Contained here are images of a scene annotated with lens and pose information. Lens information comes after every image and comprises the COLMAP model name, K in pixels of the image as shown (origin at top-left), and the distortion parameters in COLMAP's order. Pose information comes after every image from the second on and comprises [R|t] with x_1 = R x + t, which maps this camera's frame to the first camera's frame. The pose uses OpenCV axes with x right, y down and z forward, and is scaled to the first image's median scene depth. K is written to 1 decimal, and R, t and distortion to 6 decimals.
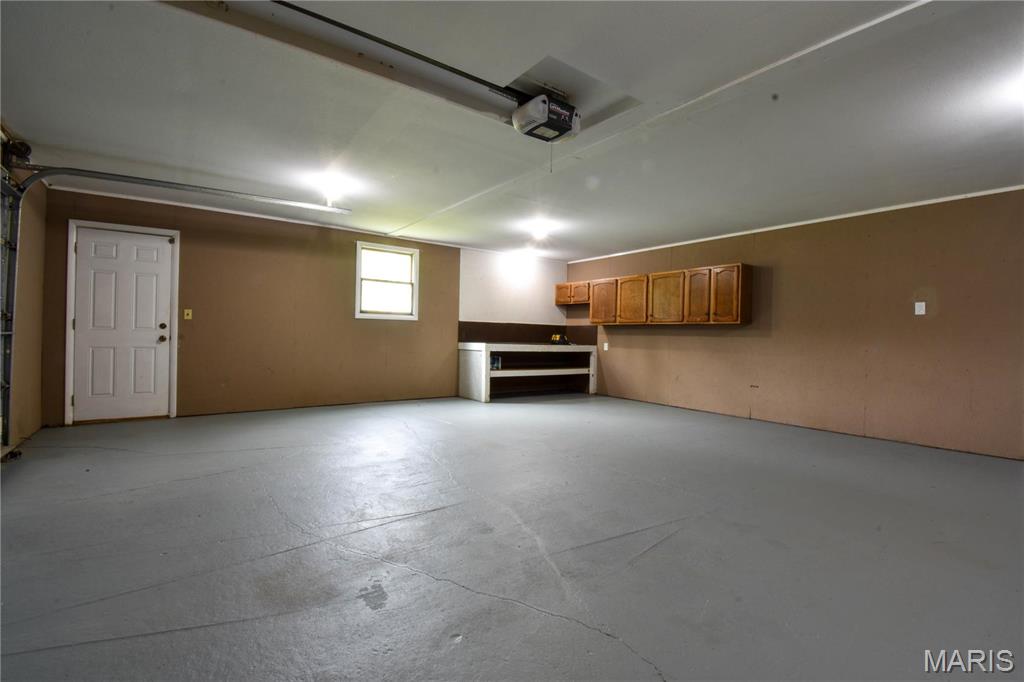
lens RADIAL K [[459.3, 0, 512.4], [0, 459.3, 337.4], [0, 0, 1]] dist [0.012463, -0.021848]
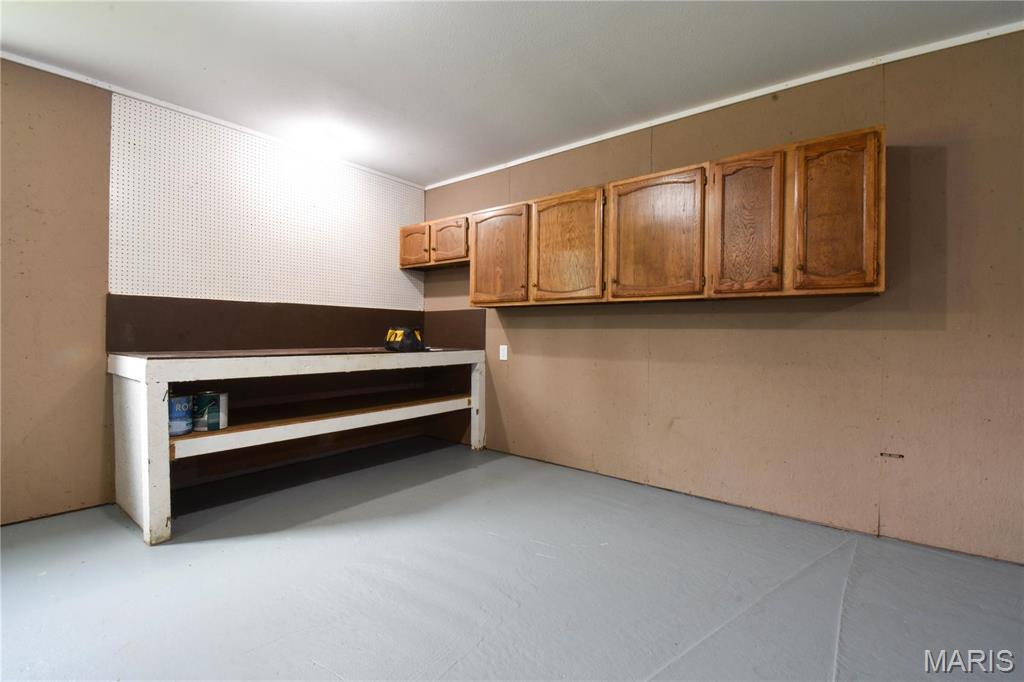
lens RADIAL K [[459.3, 0, 512.4], [0, 459.3, 337.4], [0, 0, 1]] dist [0.012463, -0.021848]
pose [[0.965152, -0.015926, 0.261206, 0.088767], [0.013125, 0.999836, 0.012465, -0.002005], [-0.261362, -0.008603, 0.965203, 0.546089]]
